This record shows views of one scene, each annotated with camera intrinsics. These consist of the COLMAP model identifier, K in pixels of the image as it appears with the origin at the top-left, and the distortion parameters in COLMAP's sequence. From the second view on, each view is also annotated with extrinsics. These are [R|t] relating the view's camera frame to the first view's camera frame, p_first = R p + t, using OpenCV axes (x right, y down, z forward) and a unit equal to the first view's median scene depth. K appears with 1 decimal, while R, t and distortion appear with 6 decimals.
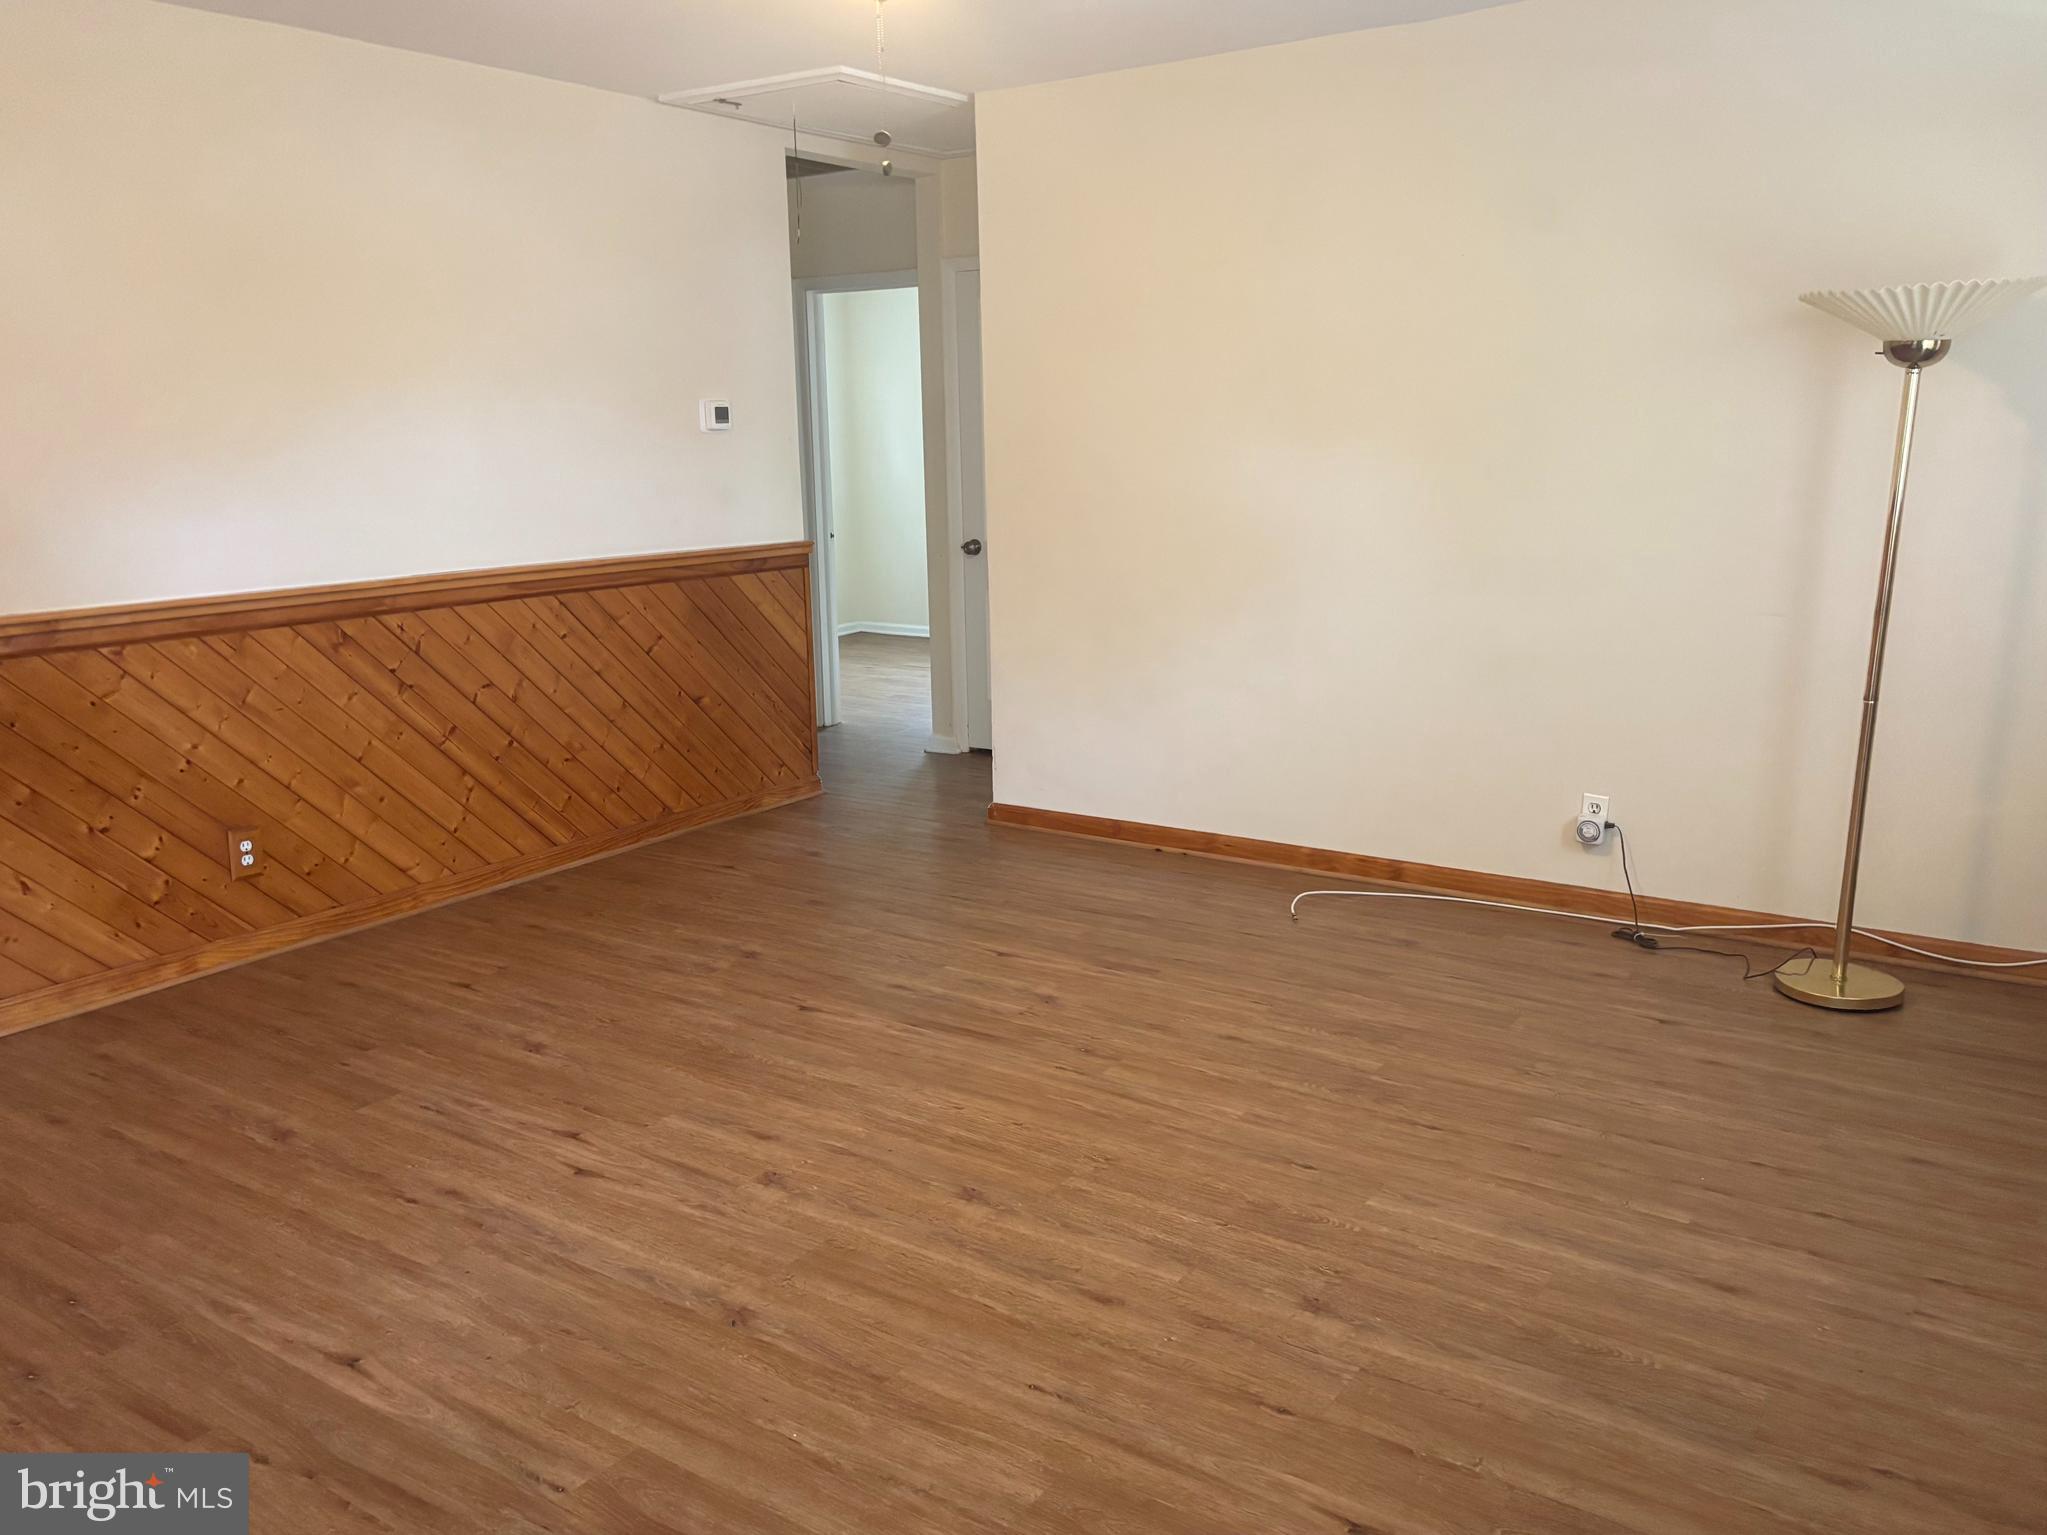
lens RADIAL K [[1614.9, 0, 1009.5], [0, 1614.9, 768.8], [0, 0, 1]] dist [0.028223, -0.002348]
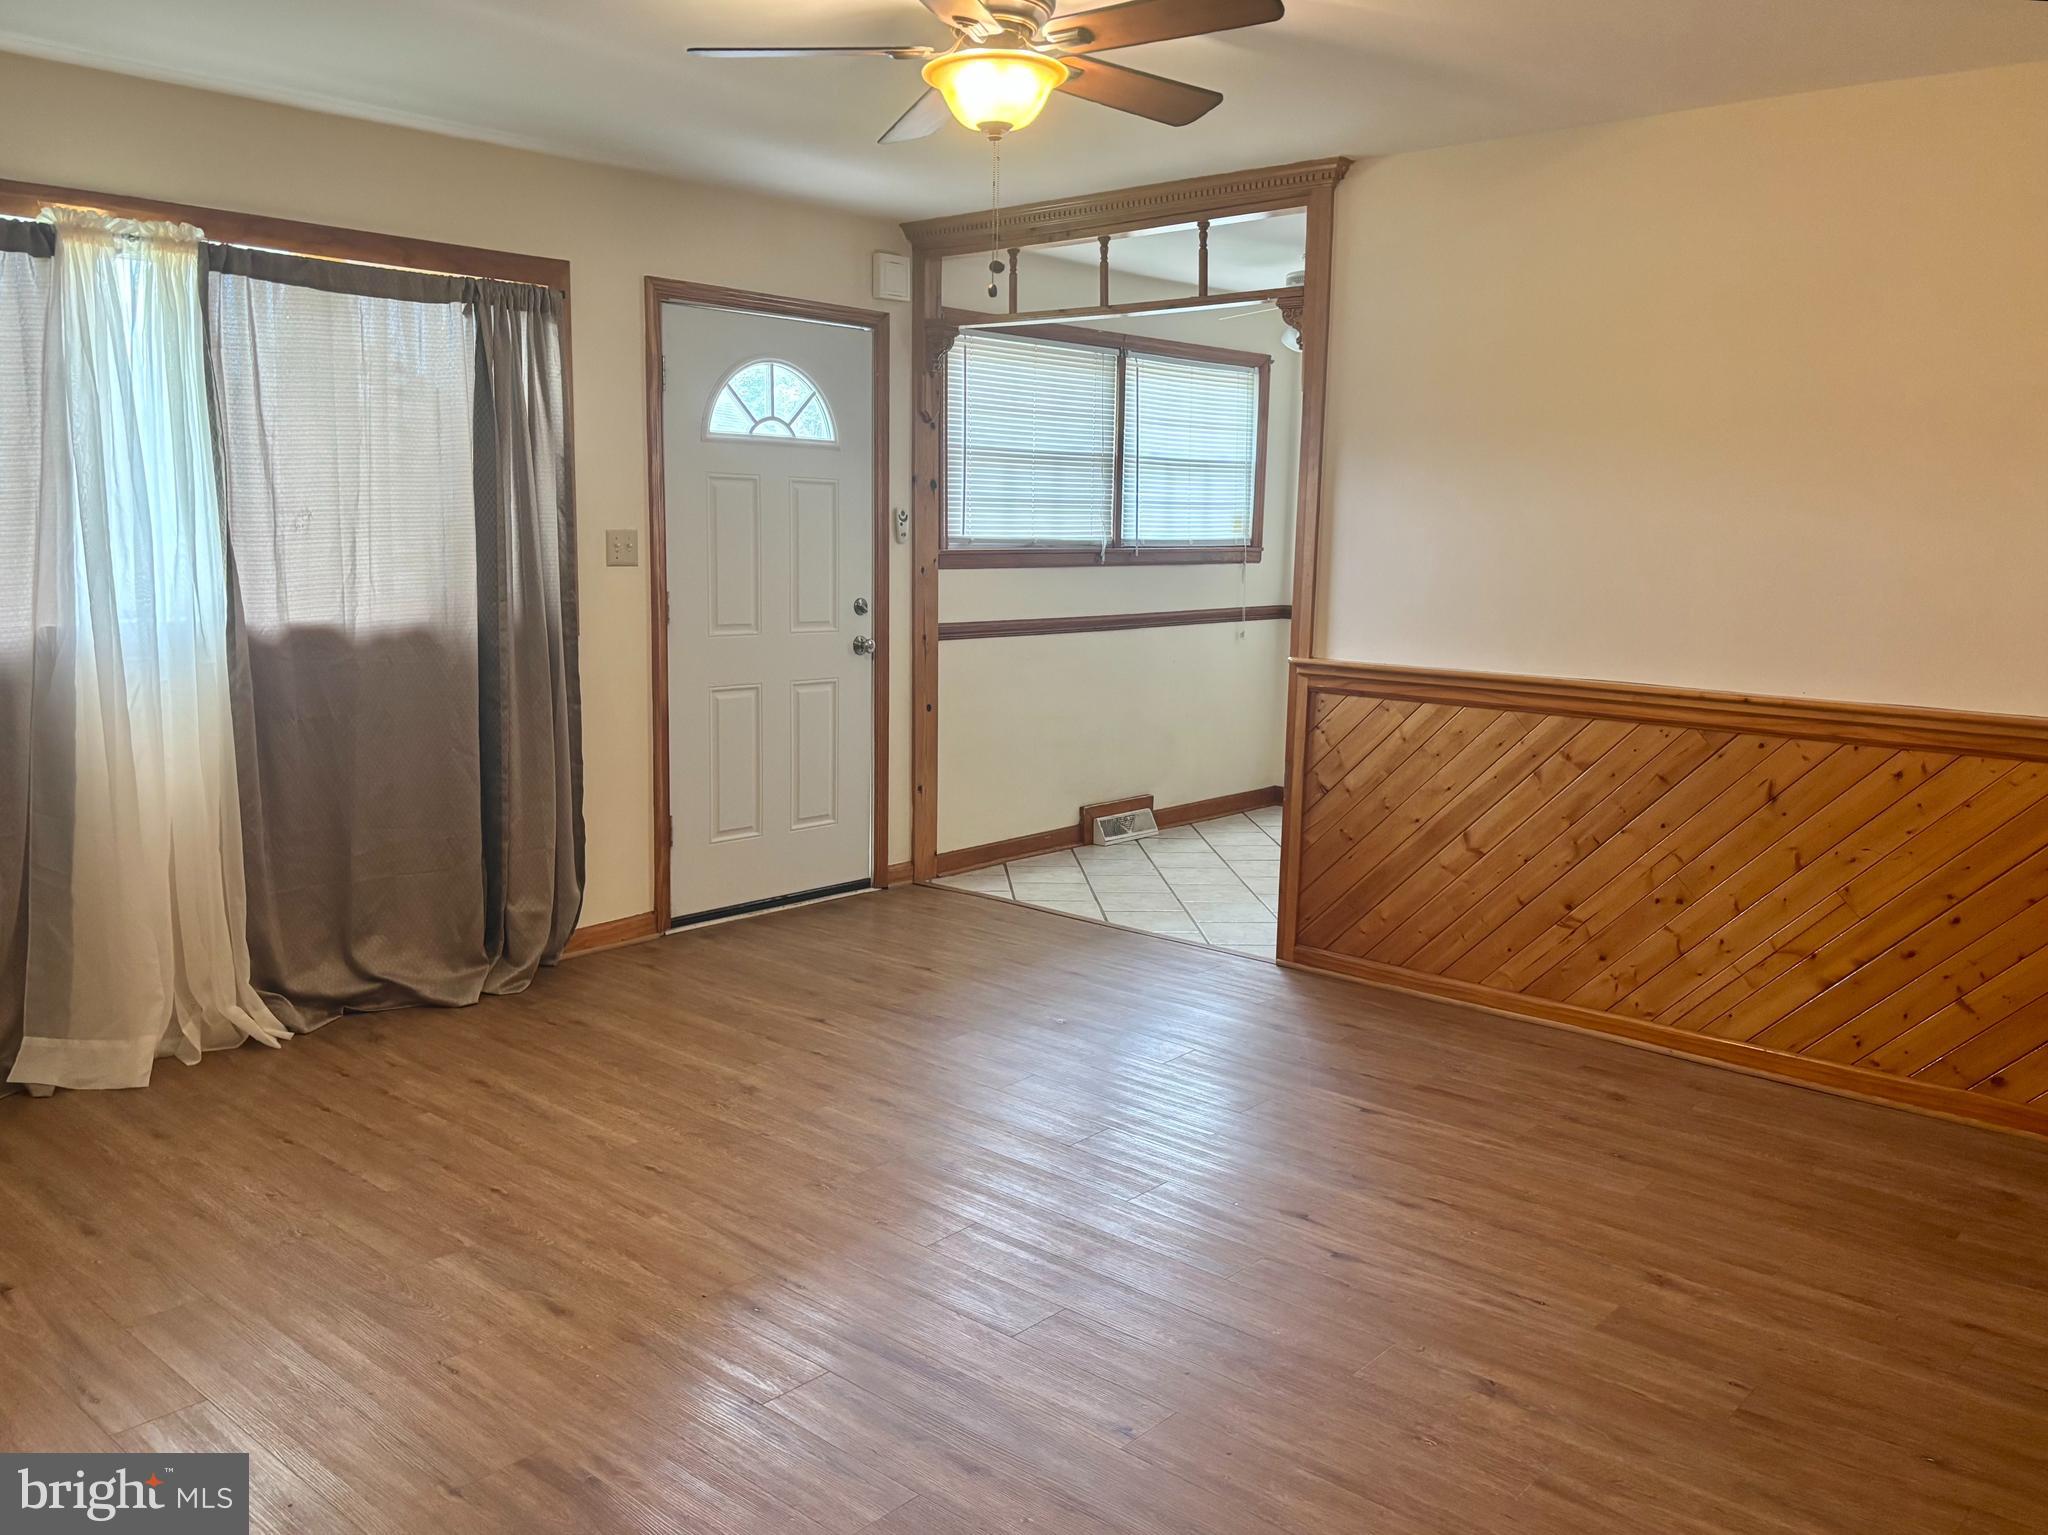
lens RADIAL K [[1615.7, 0, 1023.9], [0, 1615.7, 782.9], [0, 0, 1]] dist [0.028223, -0.002348]
pose [[-0.993774, -0.014881, 0.110418, -0.226547], [0.026676, 0.930435, 0.365485, -0.474941], [-0.108176, 0.366155, -0.924245, 2.198598]]
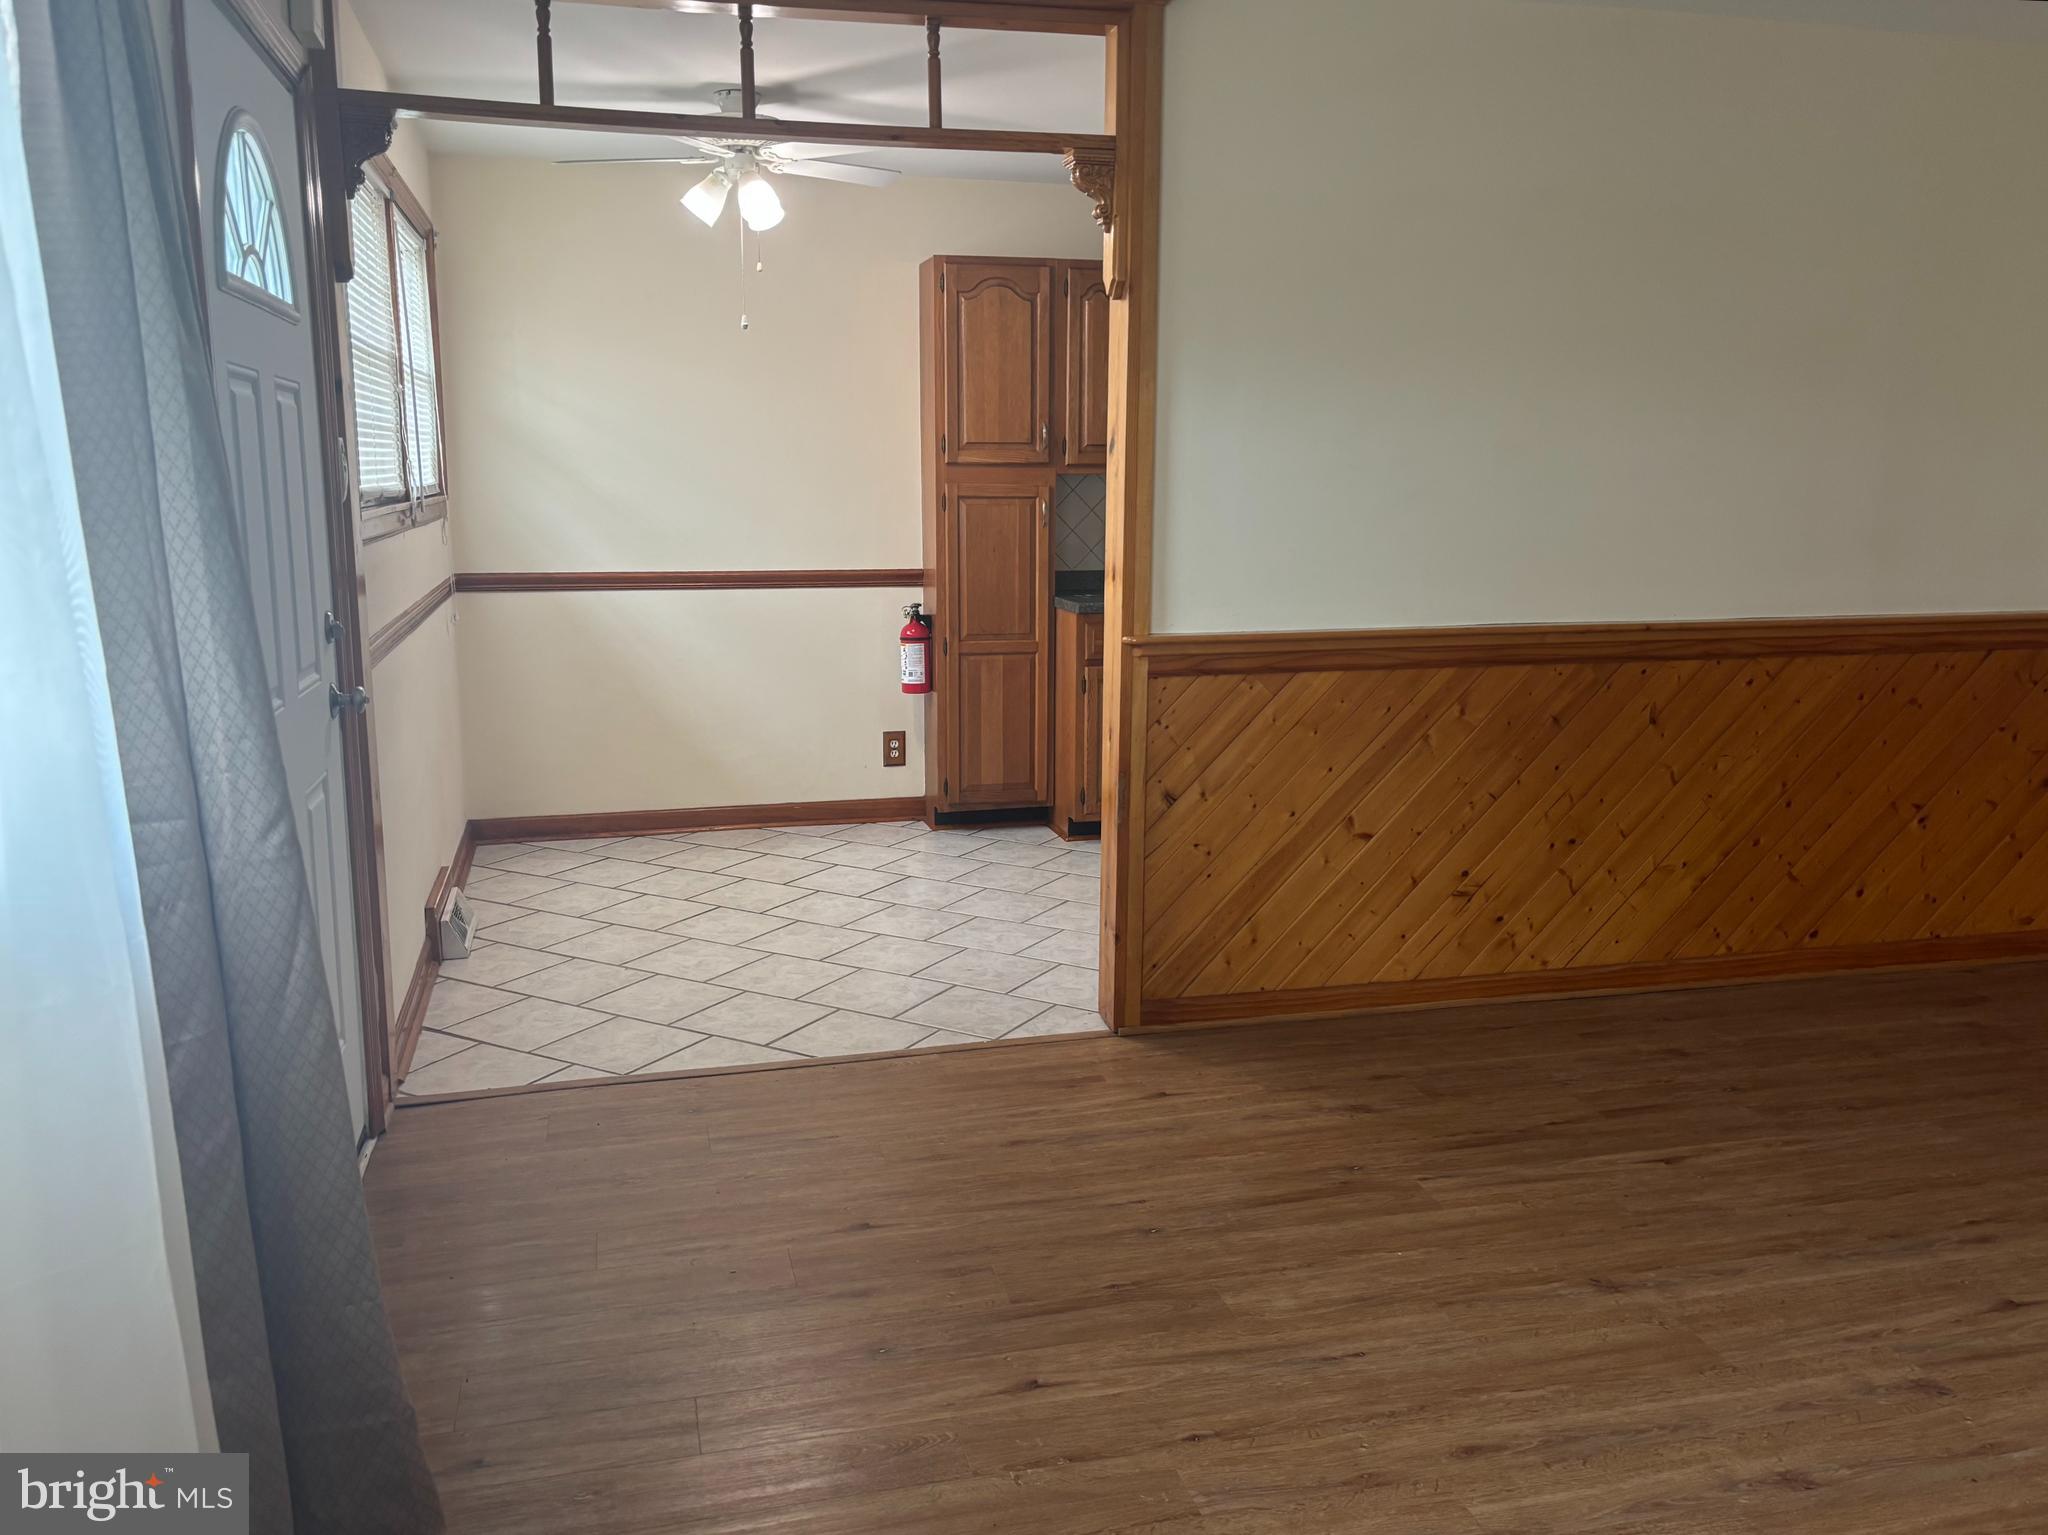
lens RADIAL K [[1615.7, 0, 1015.4], [0, 1615.7, 747.0], [0, 0, 1]] dist [0.028223, -0.002348]
pose [[-0.651243, 0.149708, -0.743956, 0.795180], [-0.148137, 0.936409, 0.318111, -0.264240], [0.744270, 0.317375, -0.587652, 1.181788]]
